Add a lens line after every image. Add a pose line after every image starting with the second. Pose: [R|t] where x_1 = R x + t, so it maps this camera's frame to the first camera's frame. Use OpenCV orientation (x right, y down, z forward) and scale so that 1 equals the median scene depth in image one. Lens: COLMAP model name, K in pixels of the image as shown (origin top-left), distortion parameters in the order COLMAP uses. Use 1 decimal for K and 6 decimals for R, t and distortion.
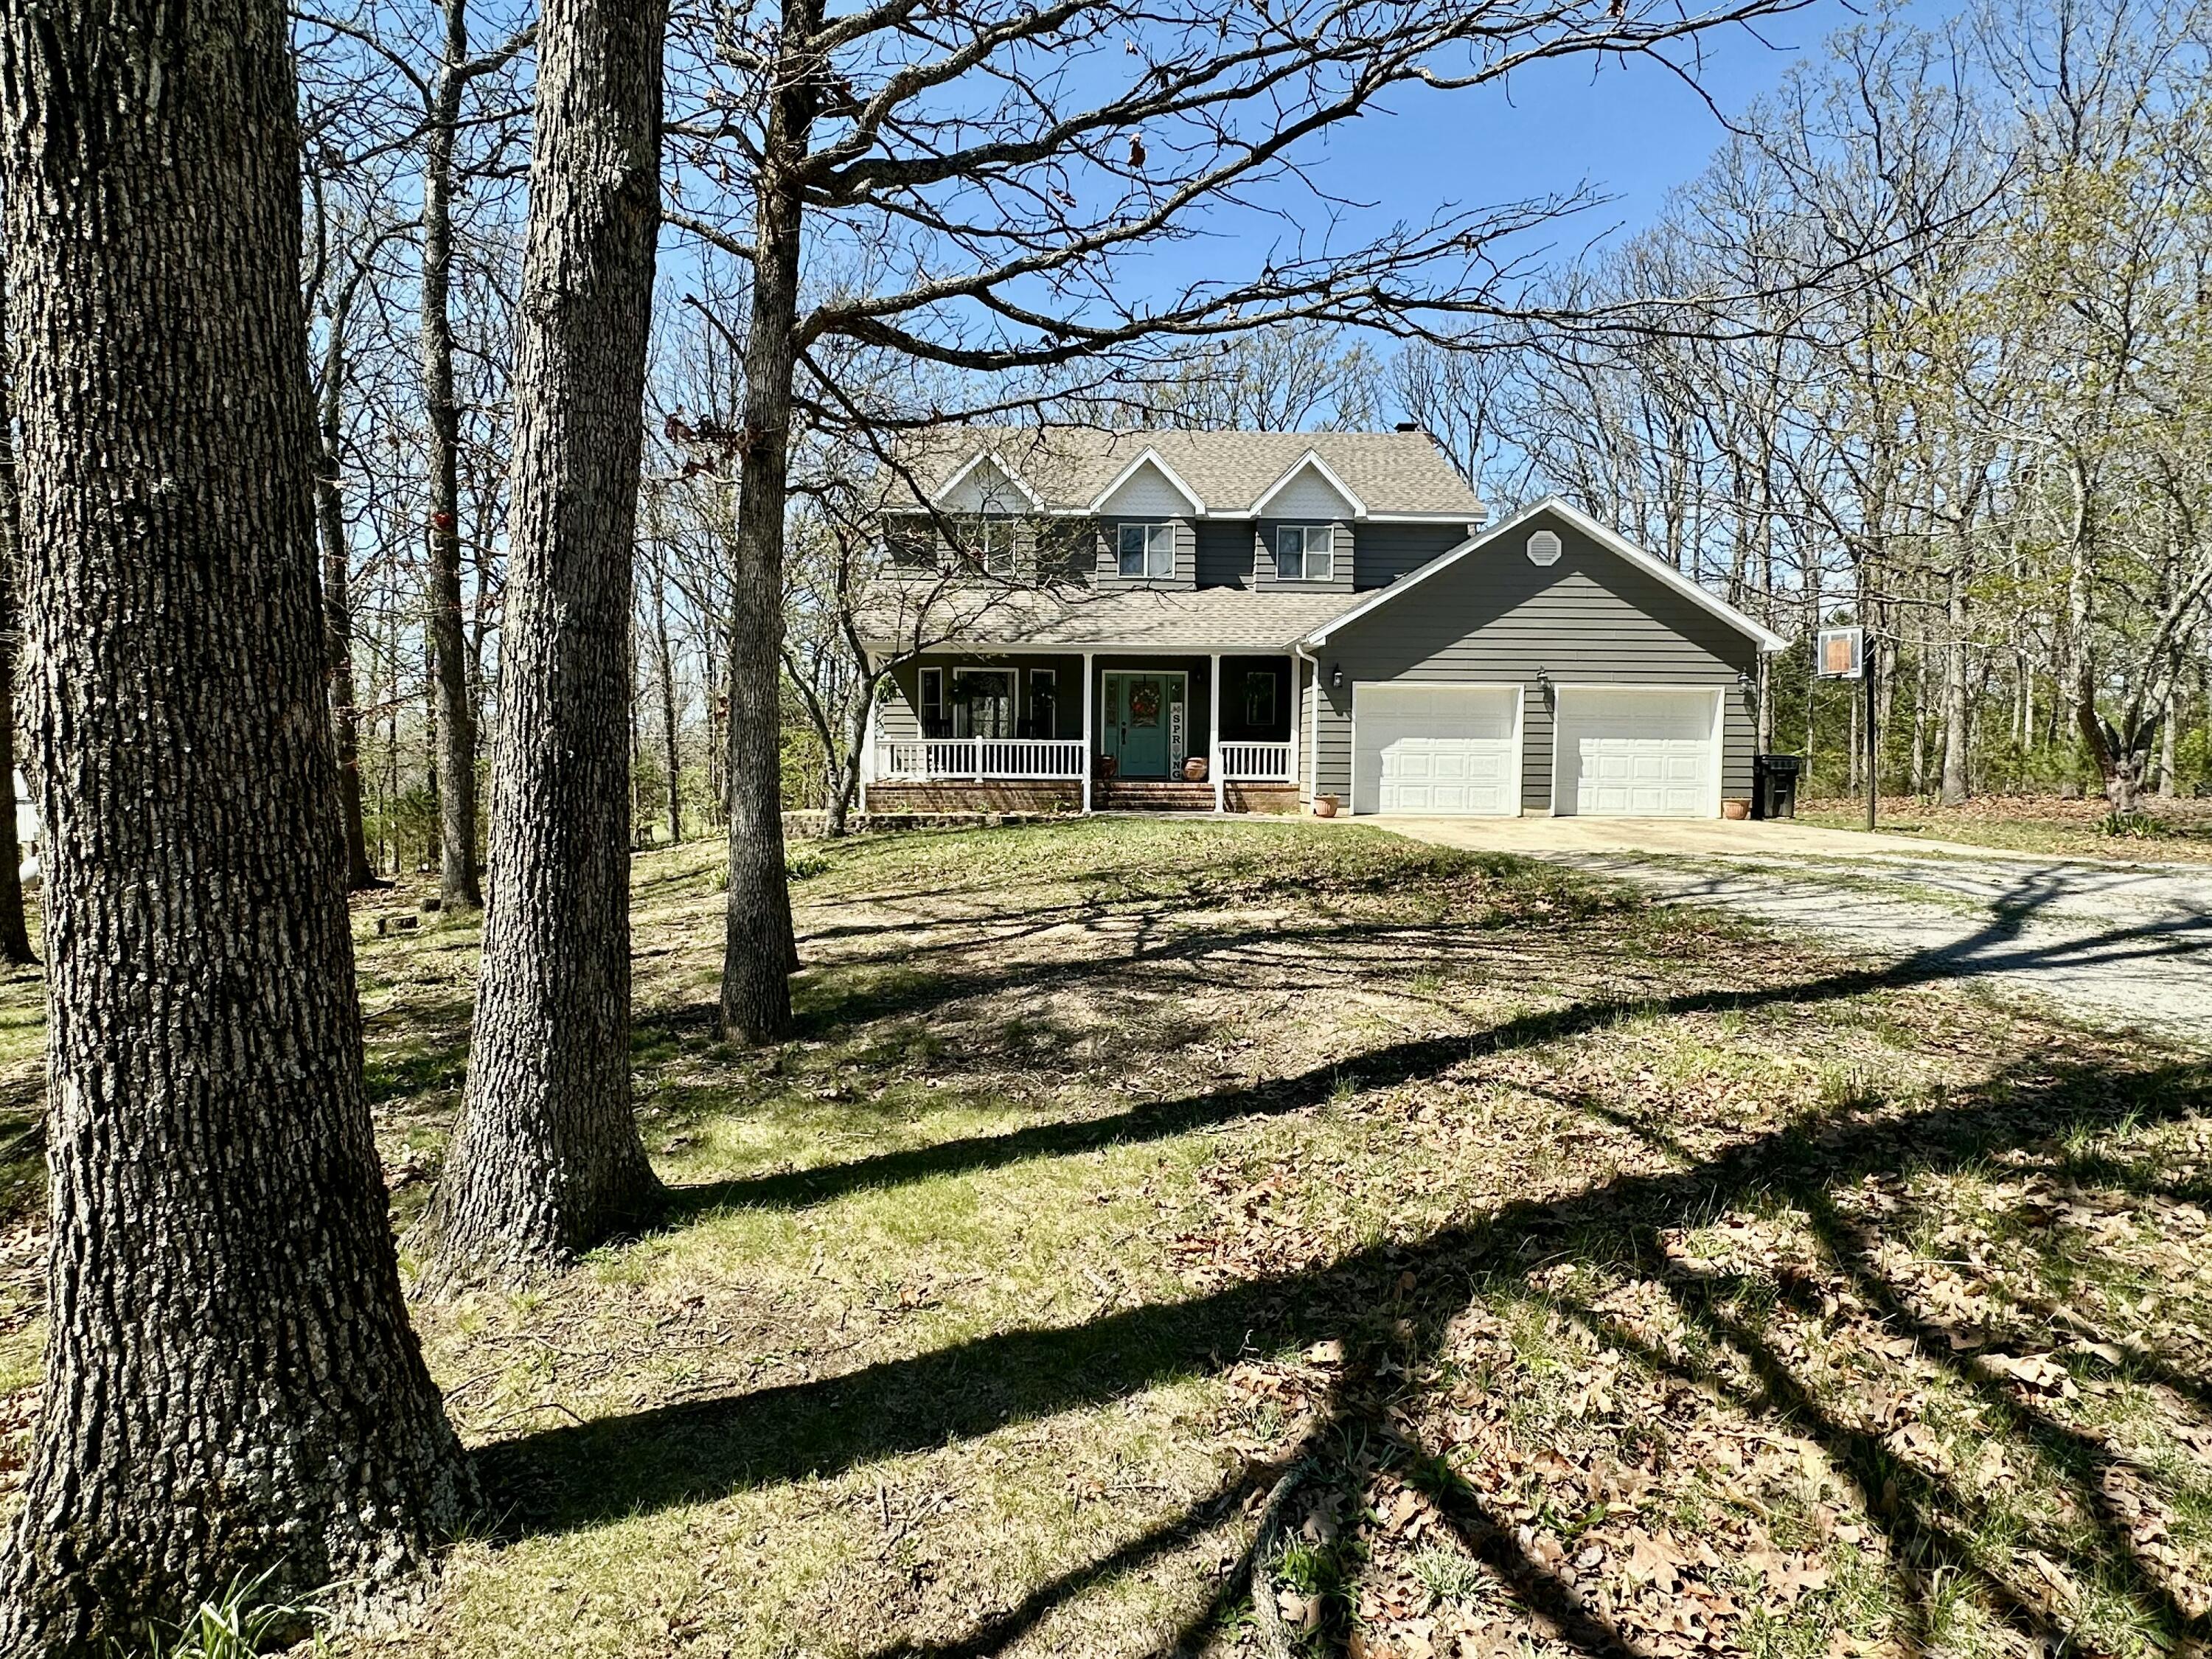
lens RADIAL K [[1246.7, 0, 1106.0], [0, 1246.7, 829.5], [0, 0, 1]] dist [-0.005527, -0.000207]
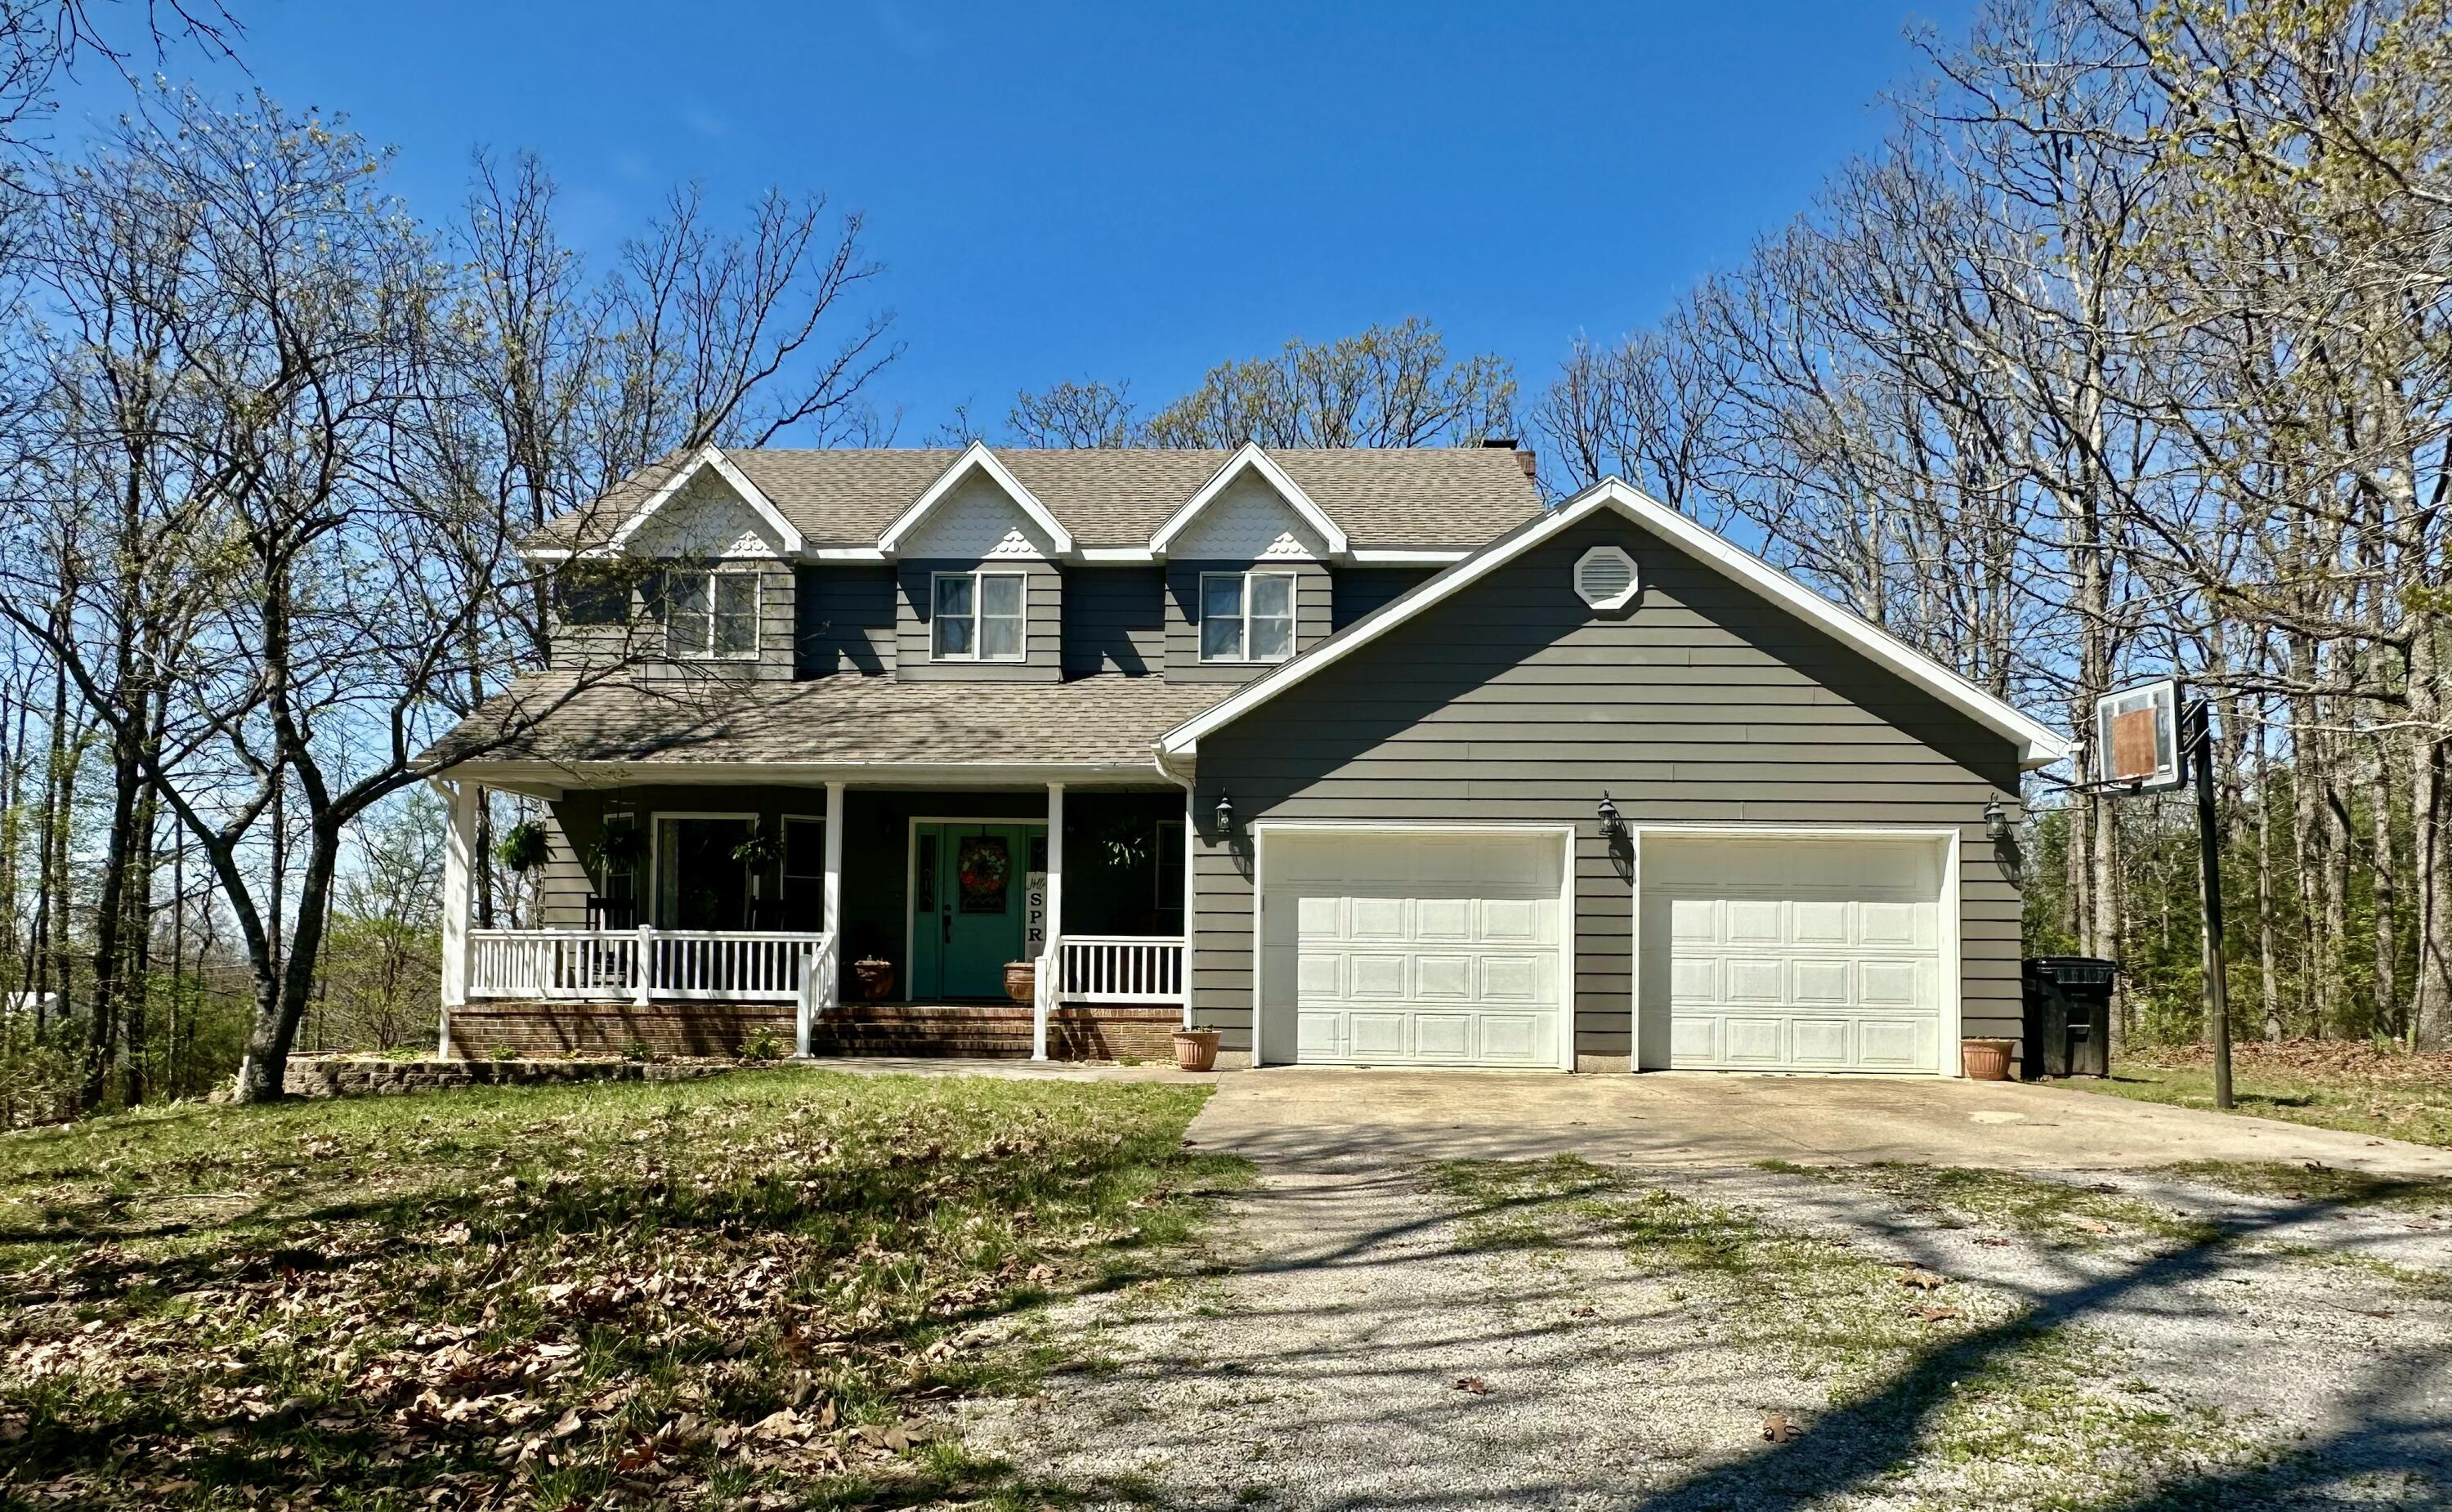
lens RADIAL K [[1599.7, 0, 1223.8], [0, 1599.7, 927.8], [0, 0, 1]] dist [-0.000904, -0.000410]
pose [[0.997616, -0.000748, -0.069004, 0.218993], [-0.005578, 0.995795, -0.091442, -0.007878], [0.068782, 0.091608, 0.993417, 0.289278]]
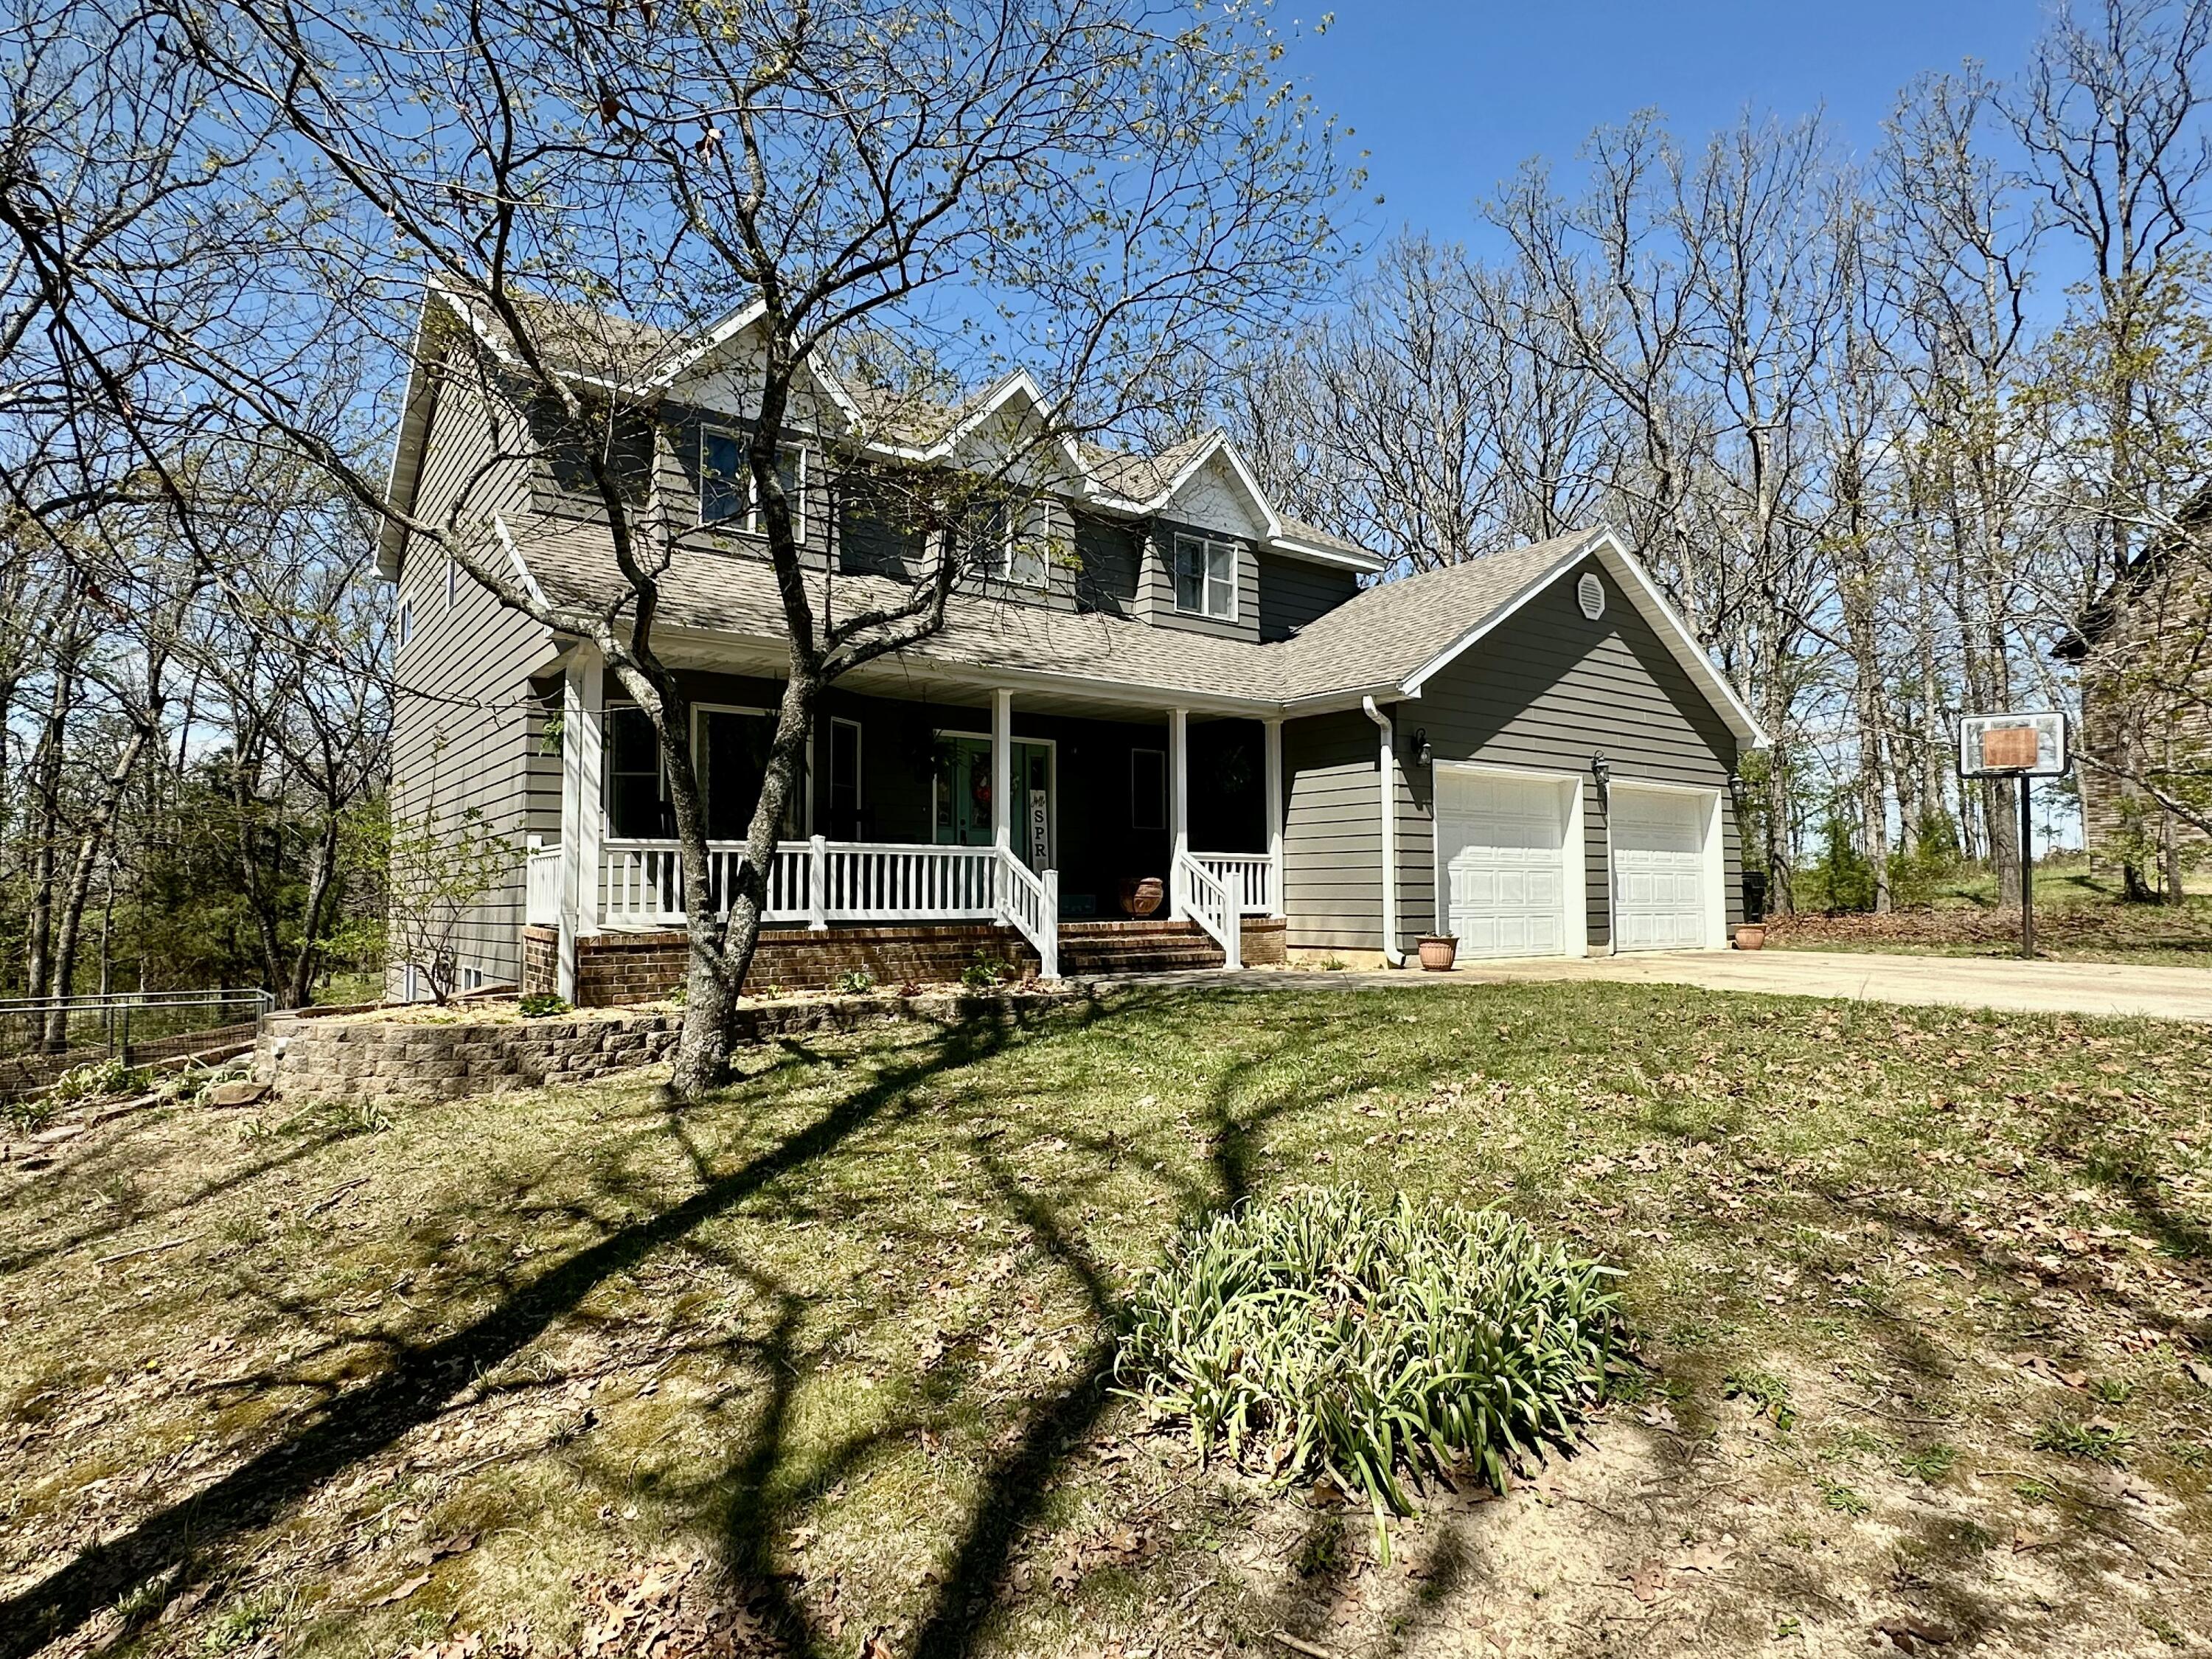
lens RADIAL K [[1246.7, 0, 1106.0], [0, 1246.7, 829.5], [0, 0, 1]] dist [-0.005527, -0.000207]
pose [[0.810279, 0.020195, 0.585696, -0.301971], [0.045384, 0.994243, -0.097068, -0.024643], [-0.584284, 0.105233, 0.804697, 0.545524]]
